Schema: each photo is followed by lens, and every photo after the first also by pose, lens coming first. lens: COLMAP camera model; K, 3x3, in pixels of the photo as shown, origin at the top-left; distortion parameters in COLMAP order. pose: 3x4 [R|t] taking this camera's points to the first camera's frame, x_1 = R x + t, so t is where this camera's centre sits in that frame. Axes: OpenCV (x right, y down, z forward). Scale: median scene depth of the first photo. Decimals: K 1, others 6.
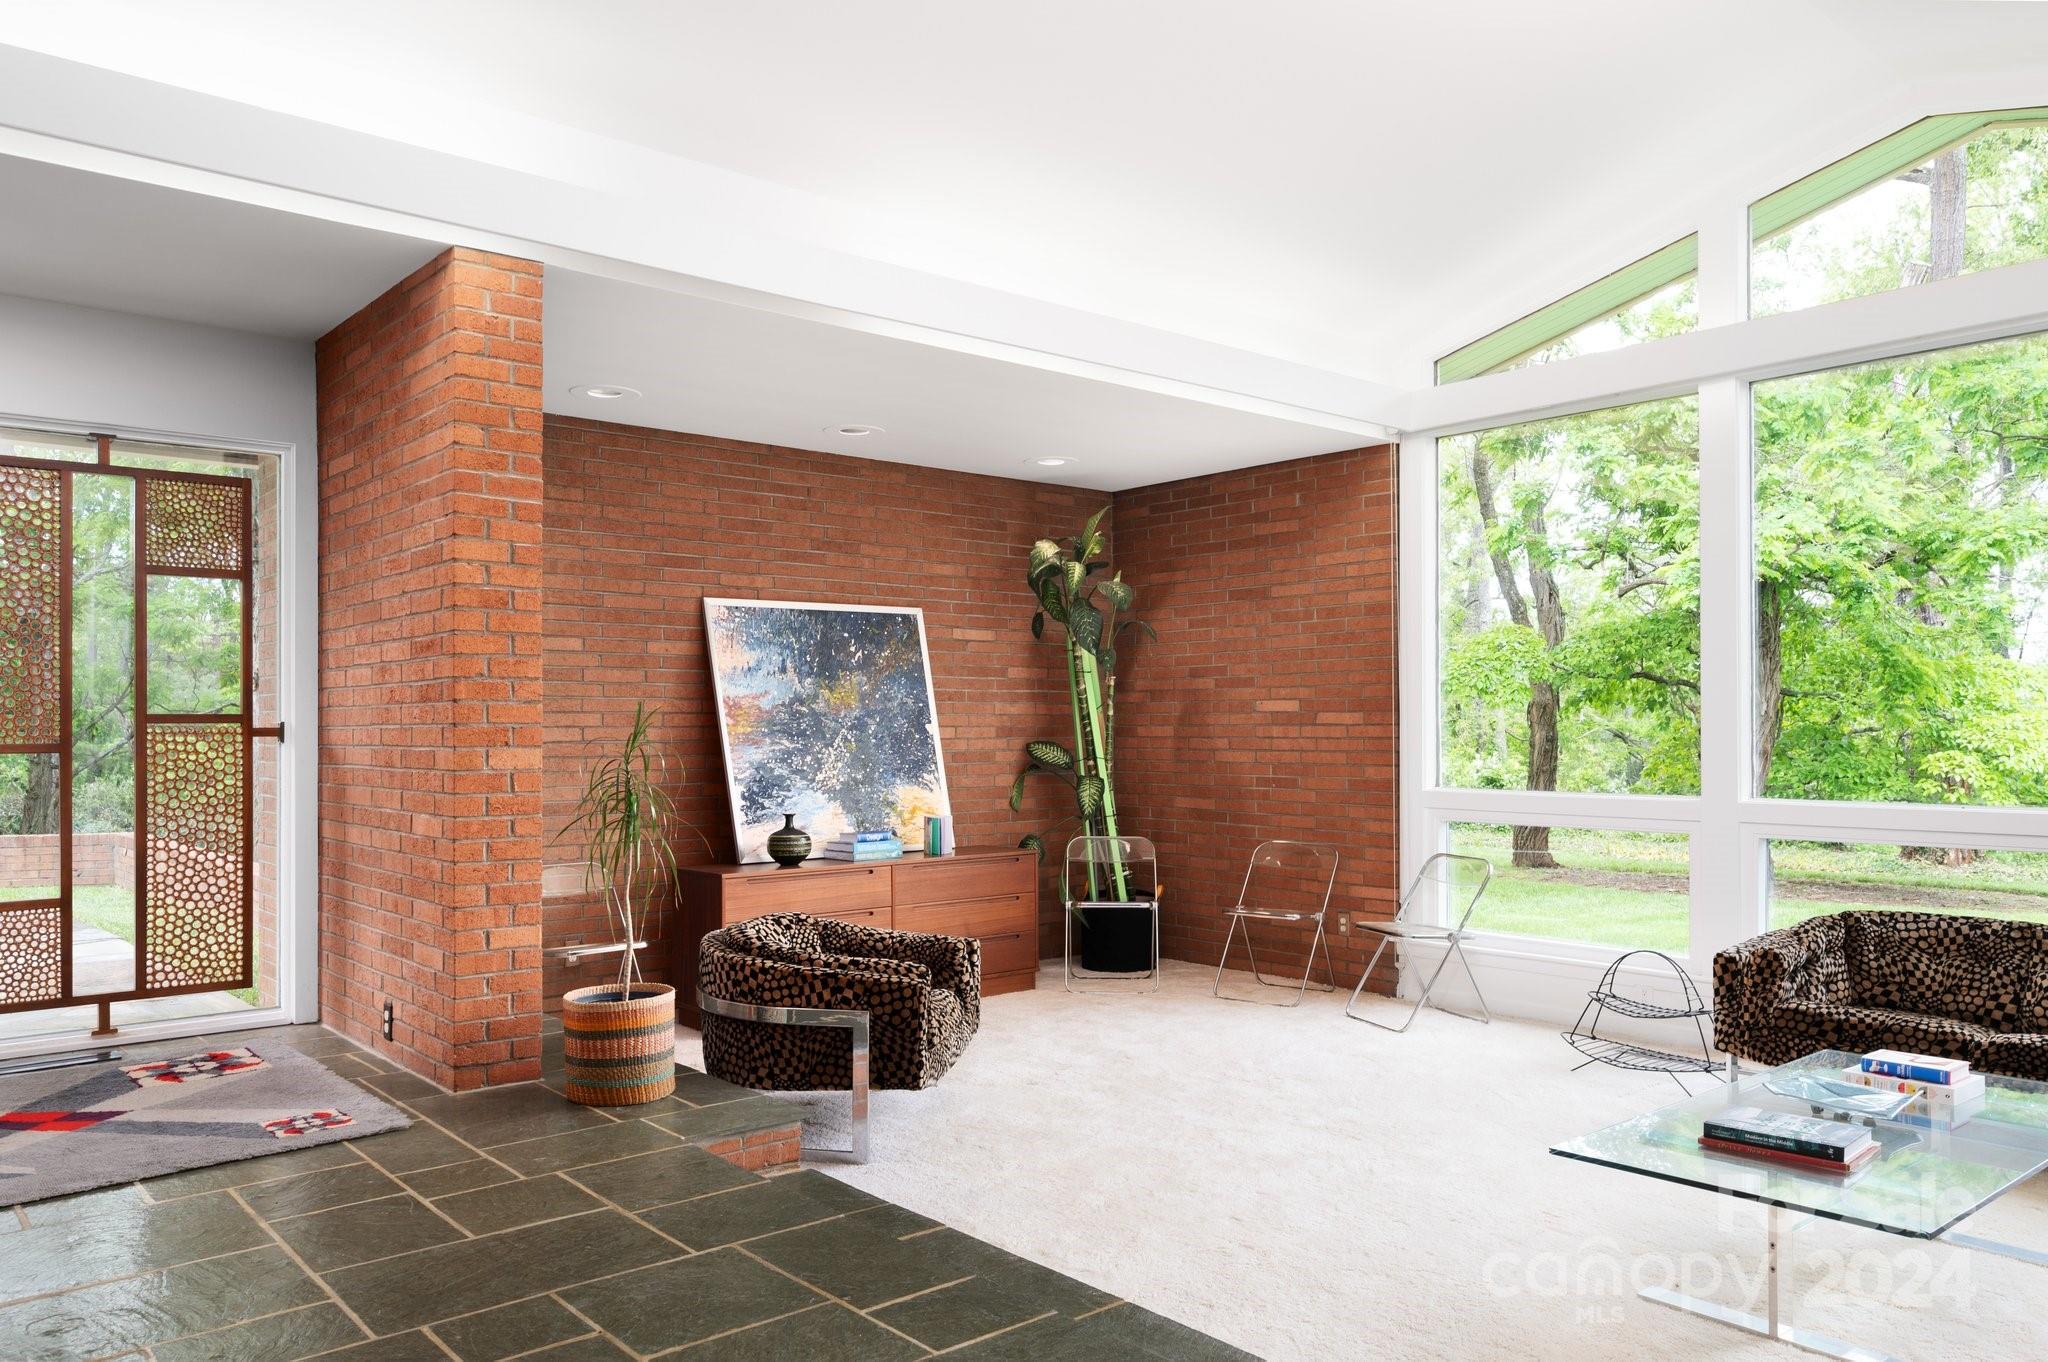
lens RADIAL K [[1449.9, 0, 1011.6], [0, 1449.9, 715.7], [0, 0, 1]] dist [-0.006171, -0.001038]
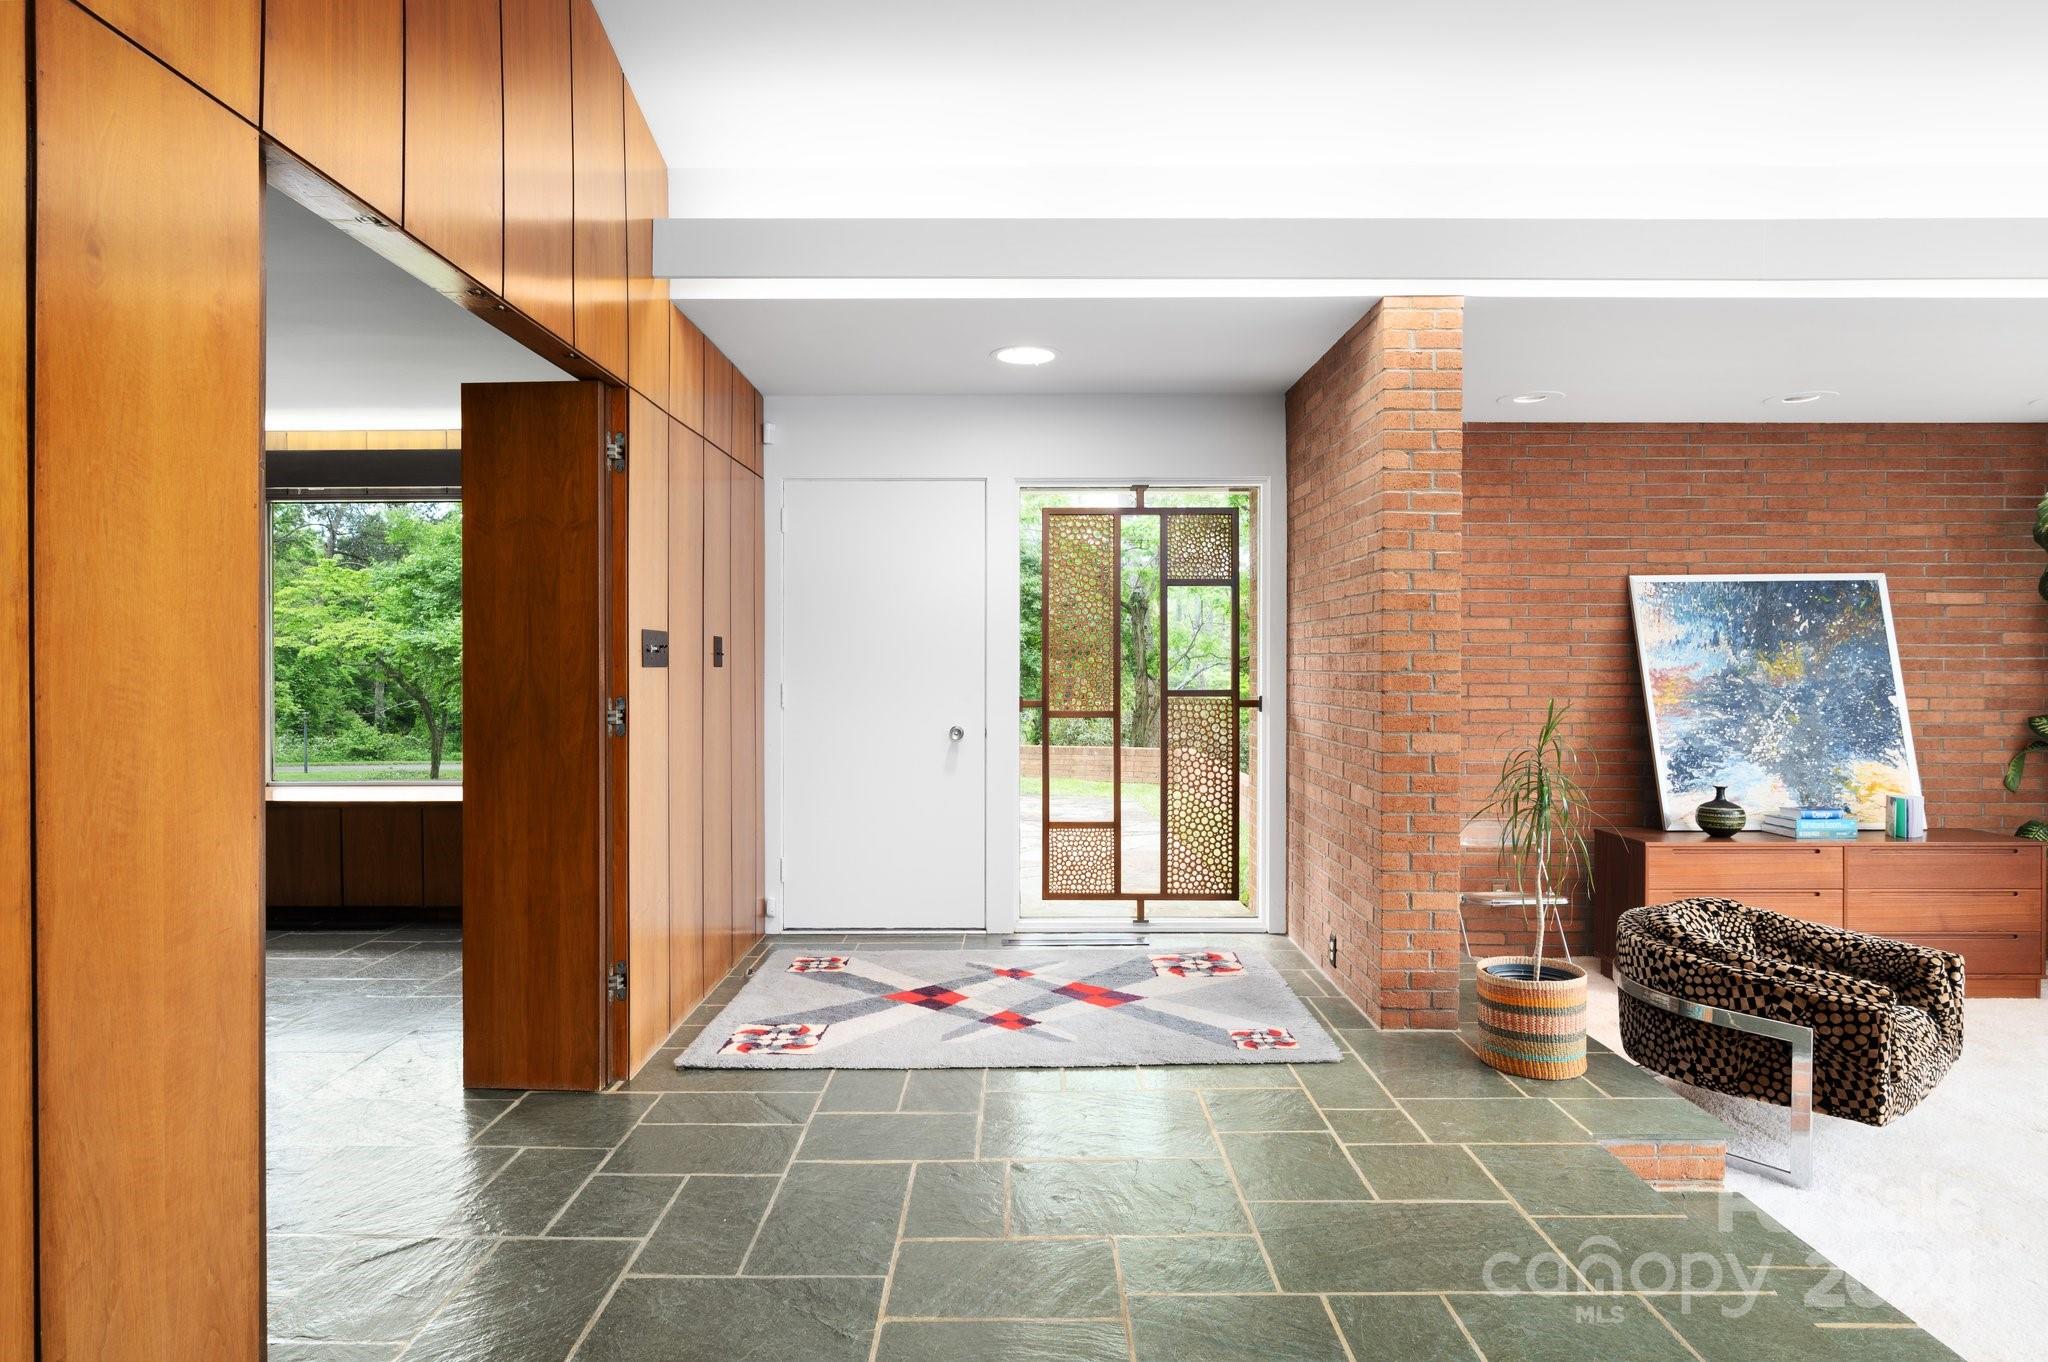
lens RADIAL K [[1155.0, 0, 1024.8], [0, 1155.0, 668.6], [0, 0, 1]] dist [-0.000234, 0.001693]
pose [[0.764996, 0.007672, -0.643989, -0.007715], [0.000500, 0.999922, 0.012506, -0.033290], [0.644034, -0.009889, 0.764933, 0.090234]]
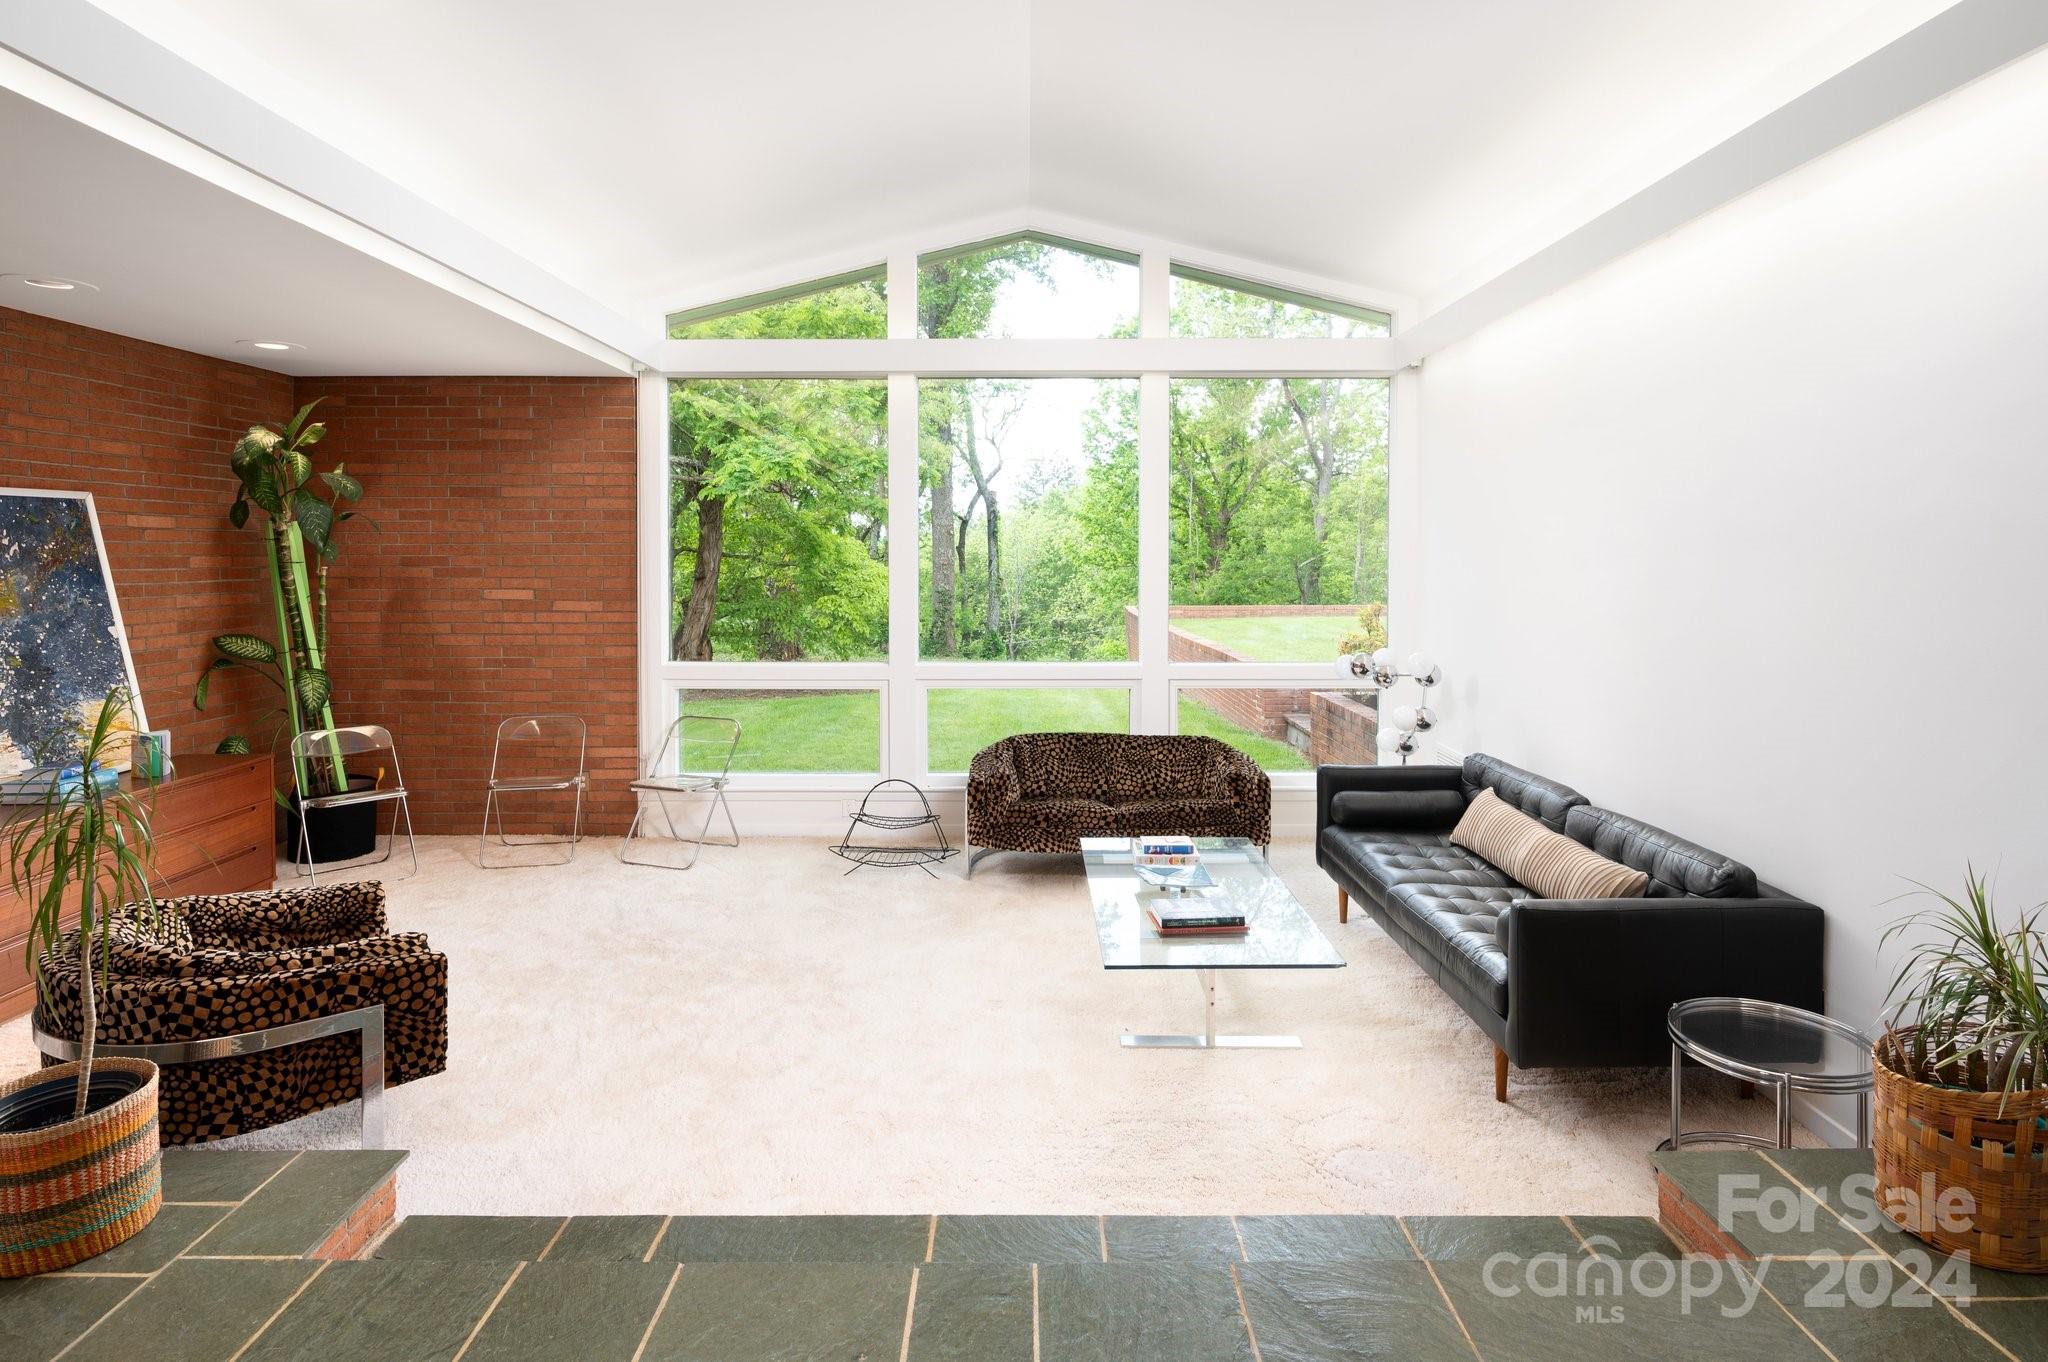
lens RADIAL K [[1079.4, 0, 1022.6], [0, 1079.4, 578.5], [0, 0, 1]] dist [-0.003543, 0.001247]
pose [[0.650536, -0.014291, 0.759341, -0.294704], [-0.005144, 0.999717, 0.023222, -0.062749], [-0.759458, -0.019012, 0.650279, 0.244814]]
